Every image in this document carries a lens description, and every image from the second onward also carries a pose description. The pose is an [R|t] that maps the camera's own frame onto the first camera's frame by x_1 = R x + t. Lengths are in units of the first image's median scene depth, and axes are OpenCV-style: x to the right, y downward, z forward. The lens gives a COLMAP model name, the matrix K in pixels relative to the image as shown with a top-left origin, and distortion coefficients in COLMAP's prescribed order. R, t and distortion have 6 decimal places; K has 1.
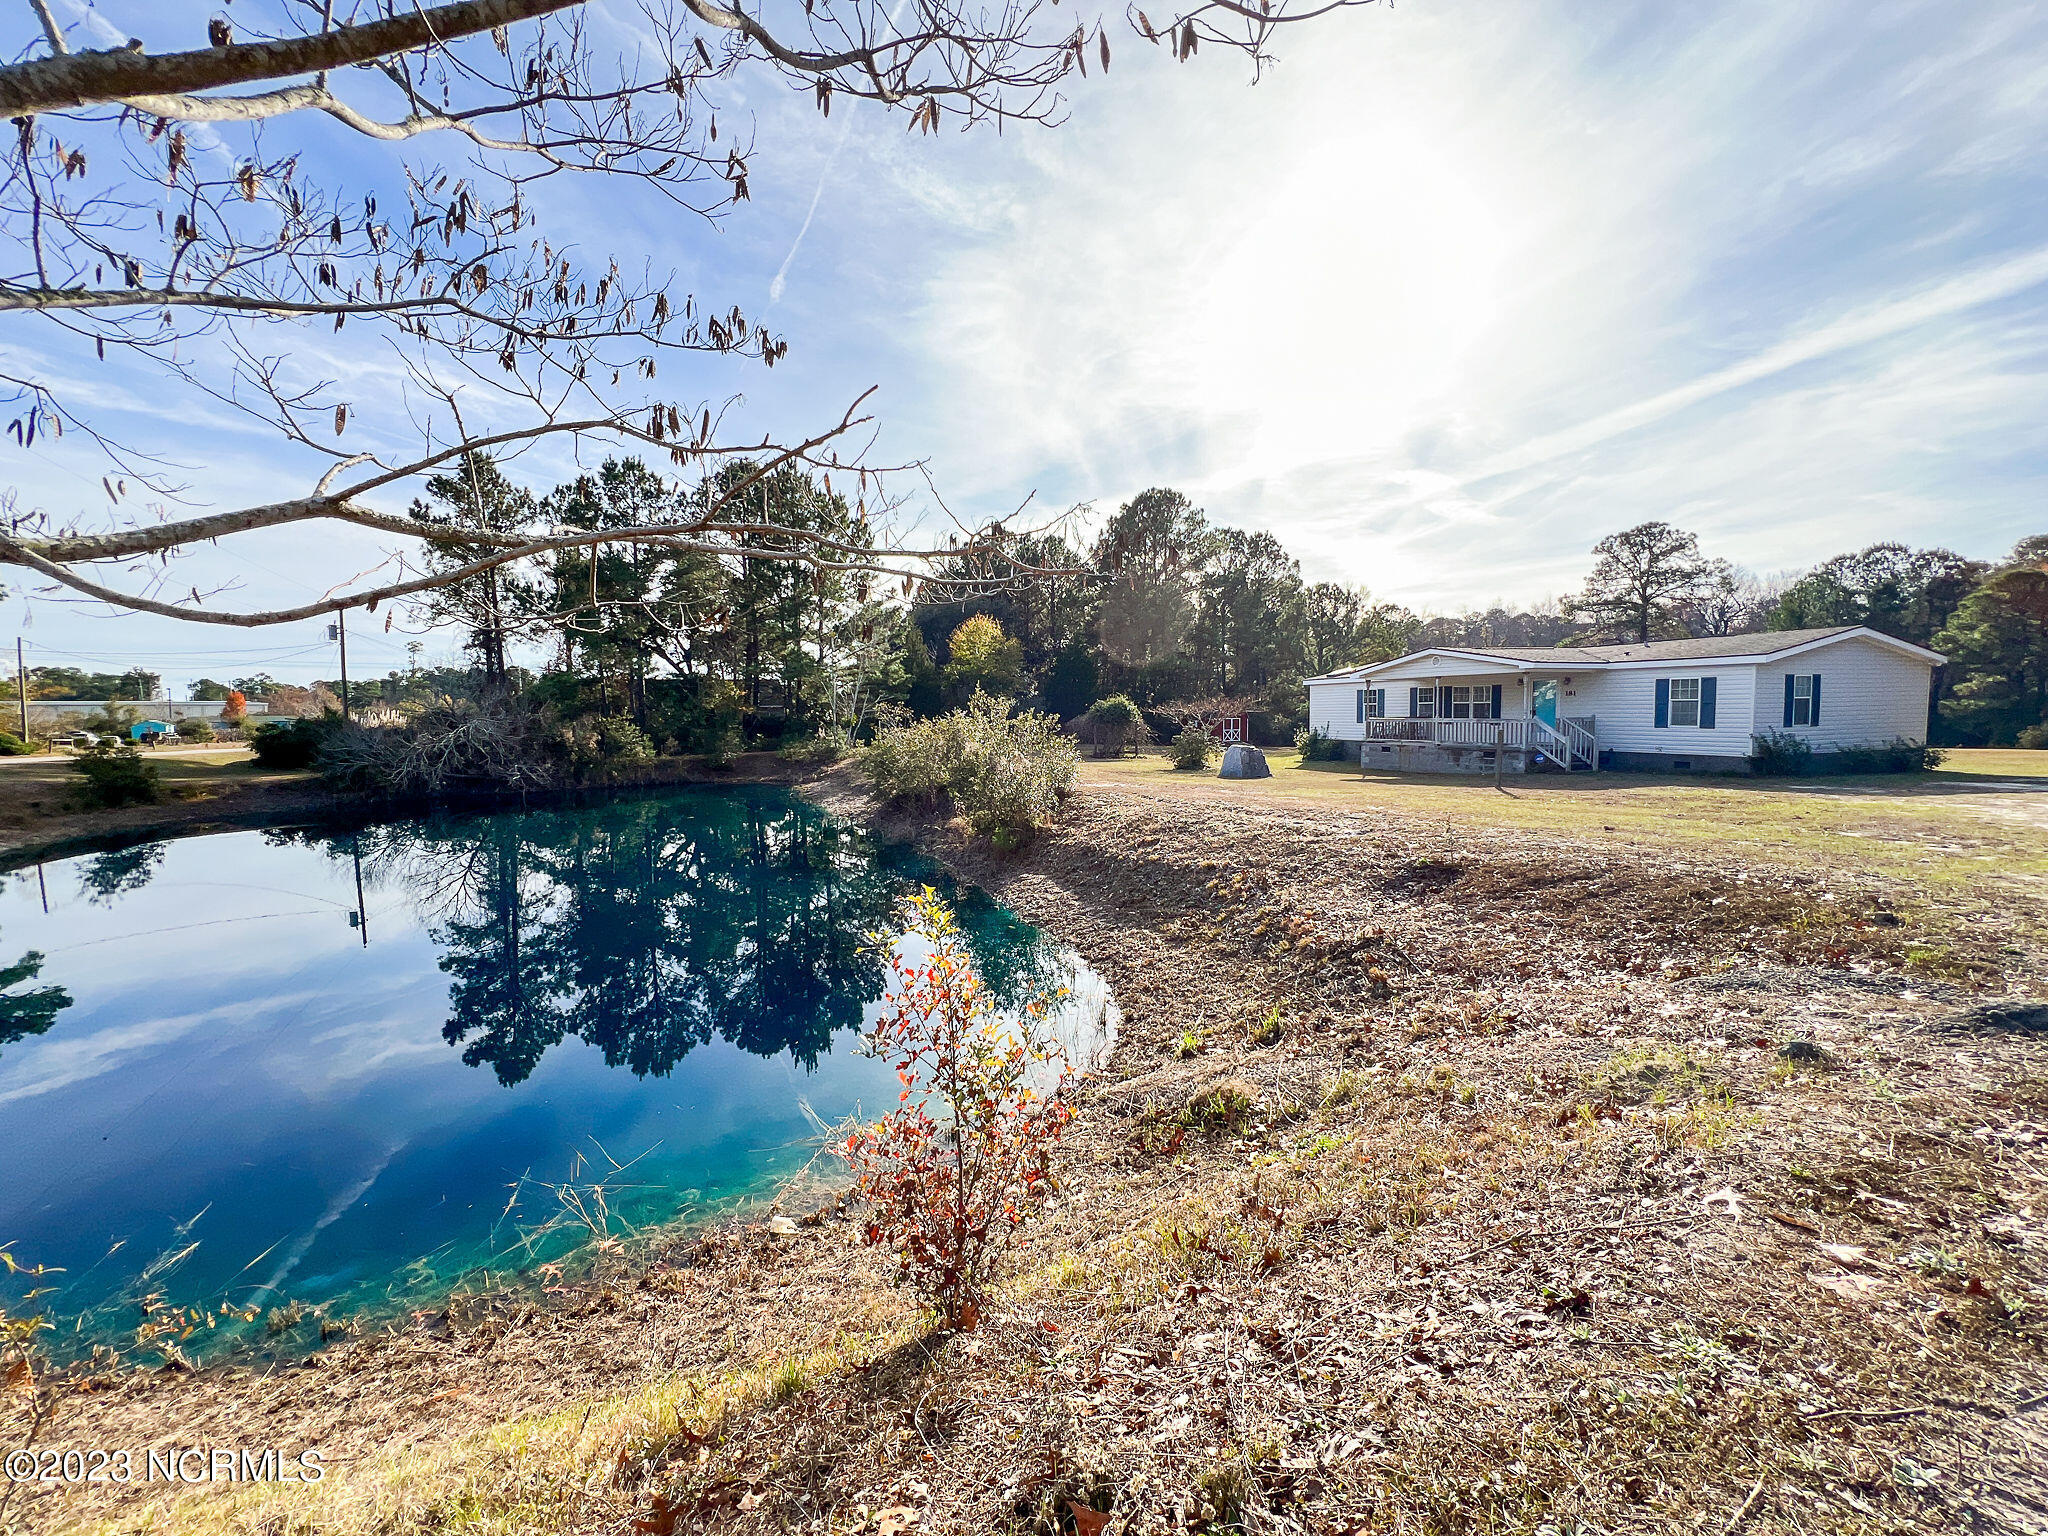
lens RADIAL K [[824.8, 0, 1025.2], [0, 824.8, 771.7], [0, 0, 1]] dist [0.000747, 0.000231]
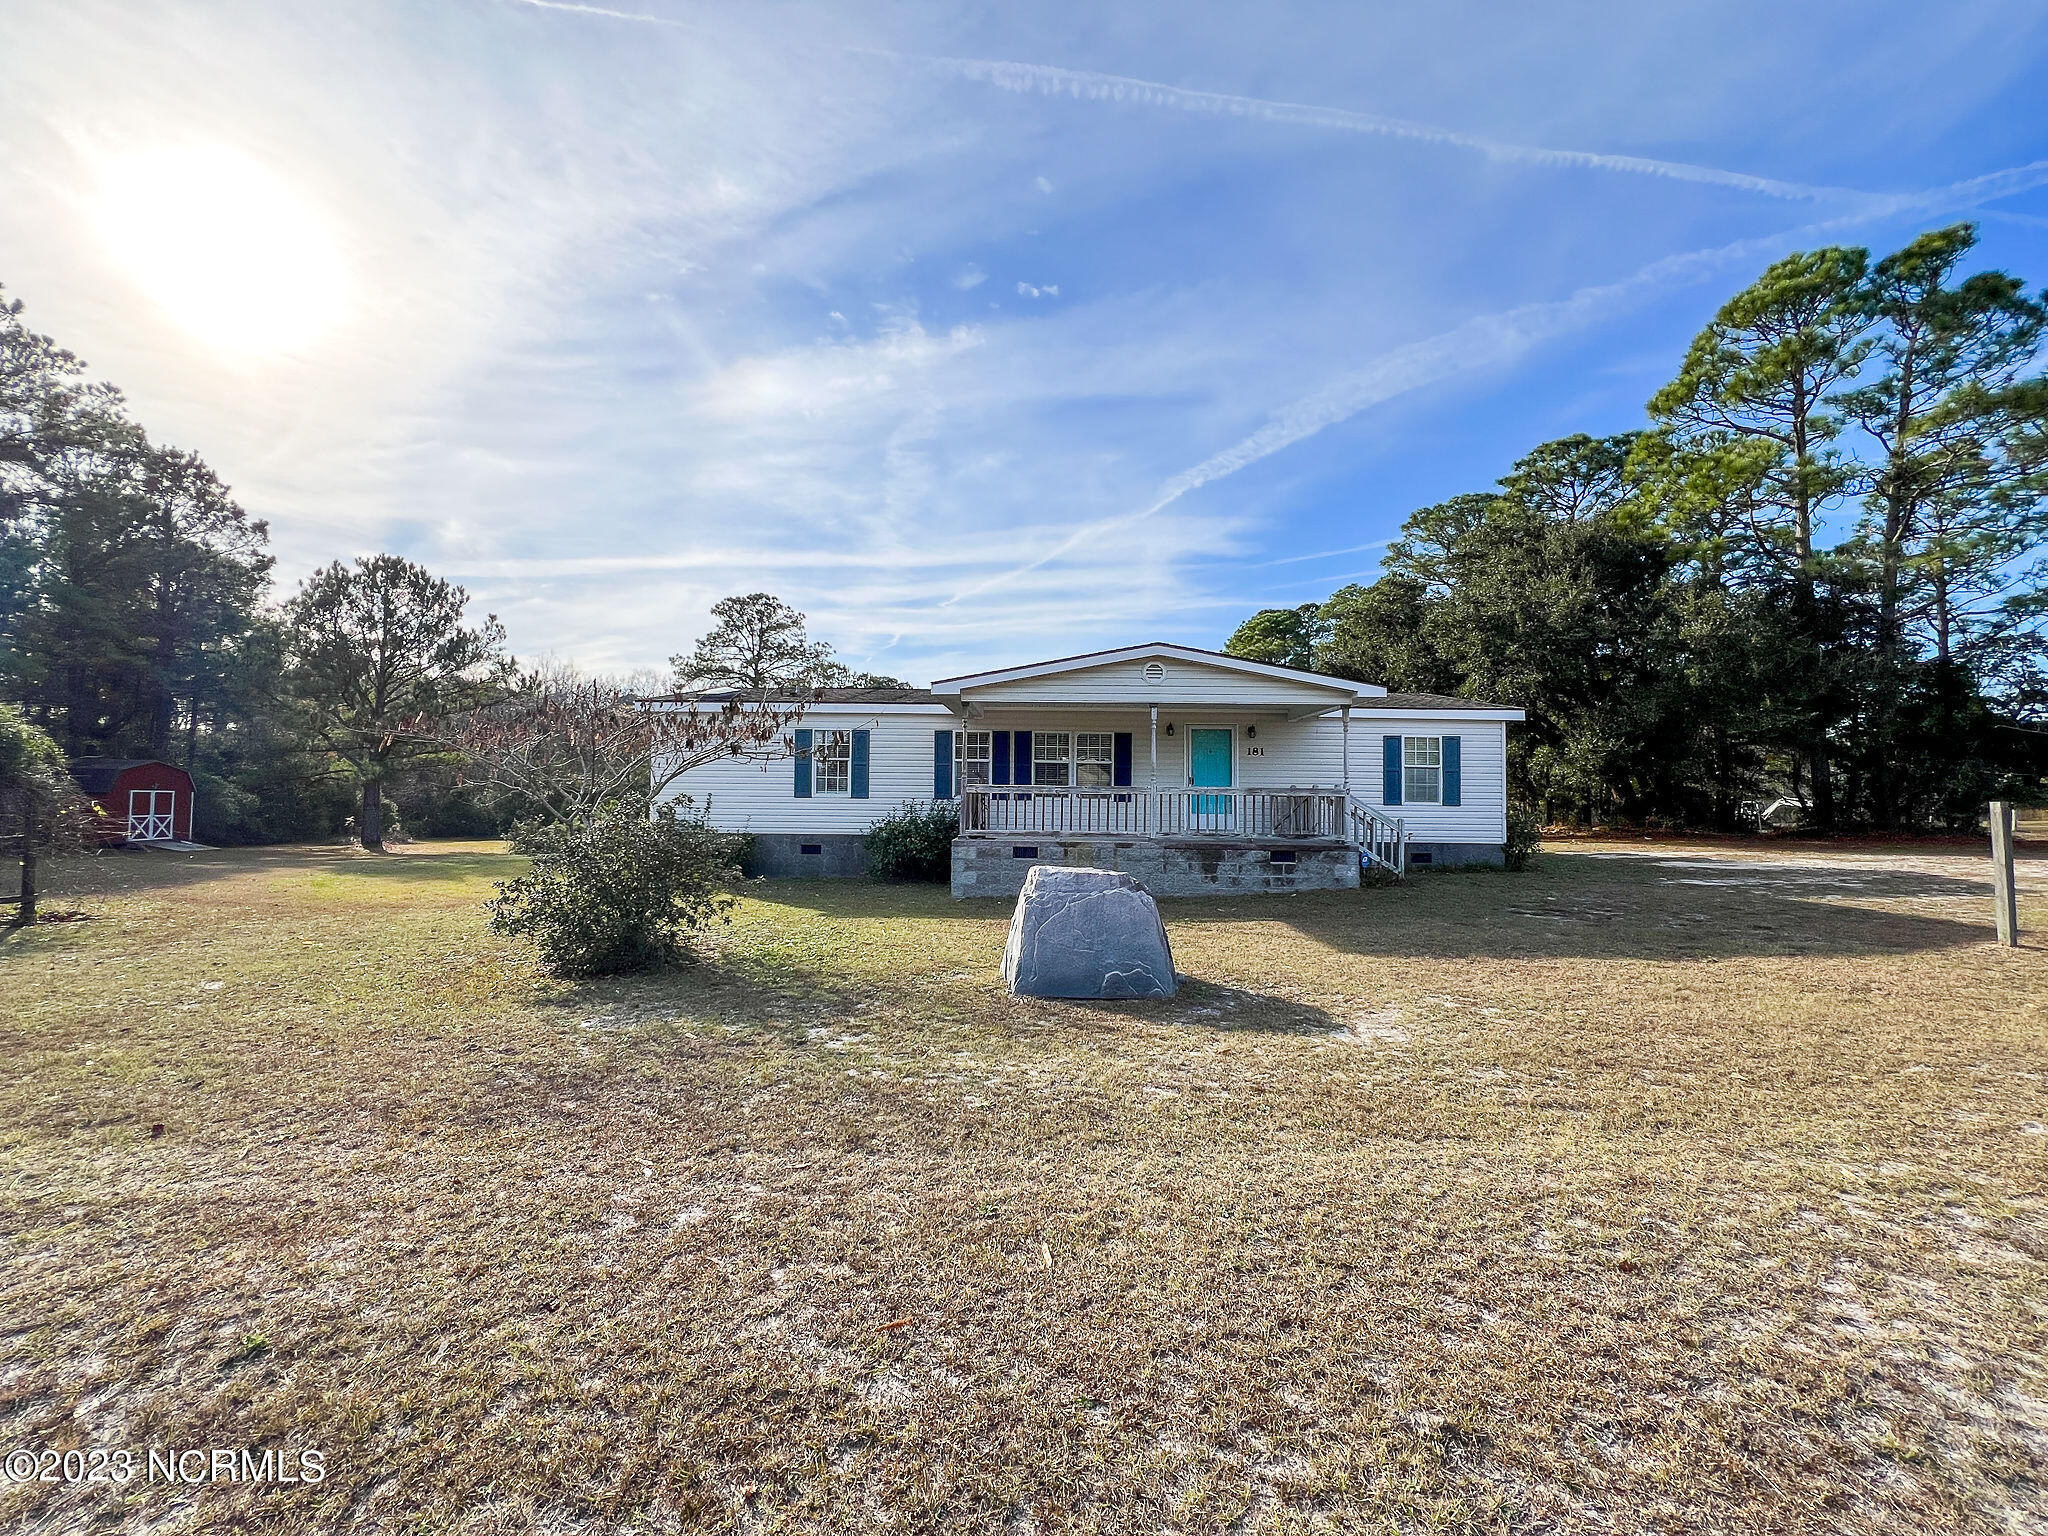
lens RADIAL K [[824.8, 0, 1028.8], [0, 824.8, 777.5], [0, 0, 1]] dist [0.000747, 0.000231]
pose [[0.383758, 0.033754, 0.922817, 0.008669], [0.048821, 0.997192, -0.056777, -0.041963], [-0.922142, 0.066842, 0.381033, 0.816775]]
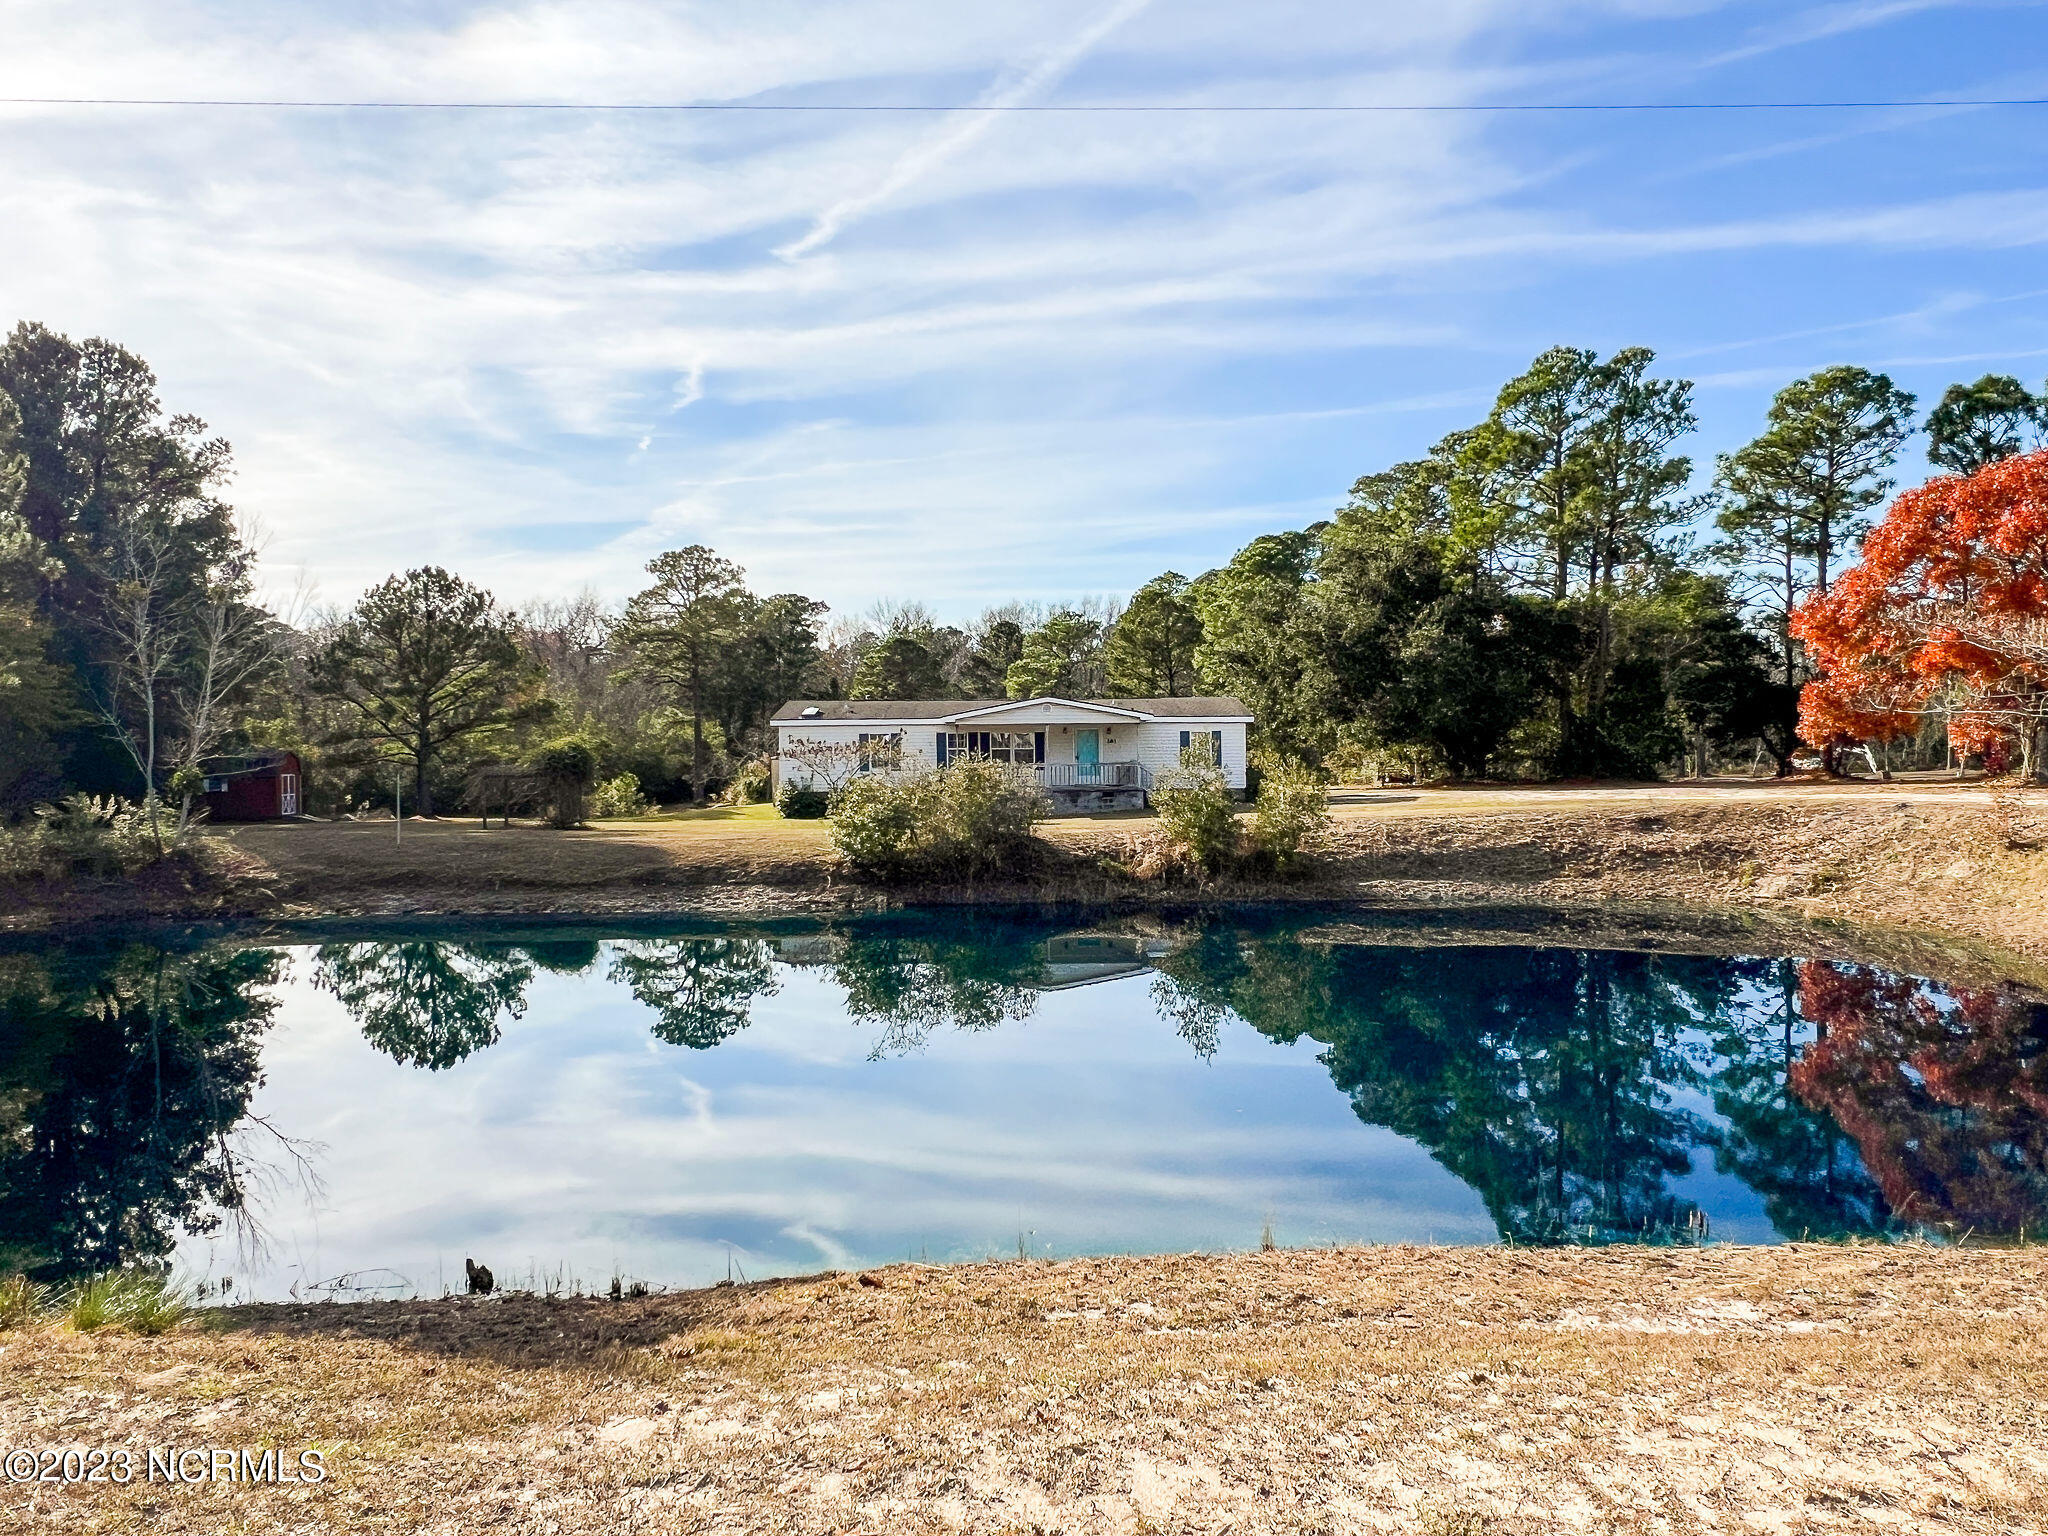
lens RADIAL K [[1312.6, 0, 1024.5], [0, 1312.6, 766.6], [0, 0, 1]] dist [0.000206, -0.000019]
pose [[0.362857, -0.004587, 0.931833, -0.989363], [0.069741, 0.997317, -0.022248, -0.023167], [-0.929231, 0.073060, 0.362204, 0.394467]]
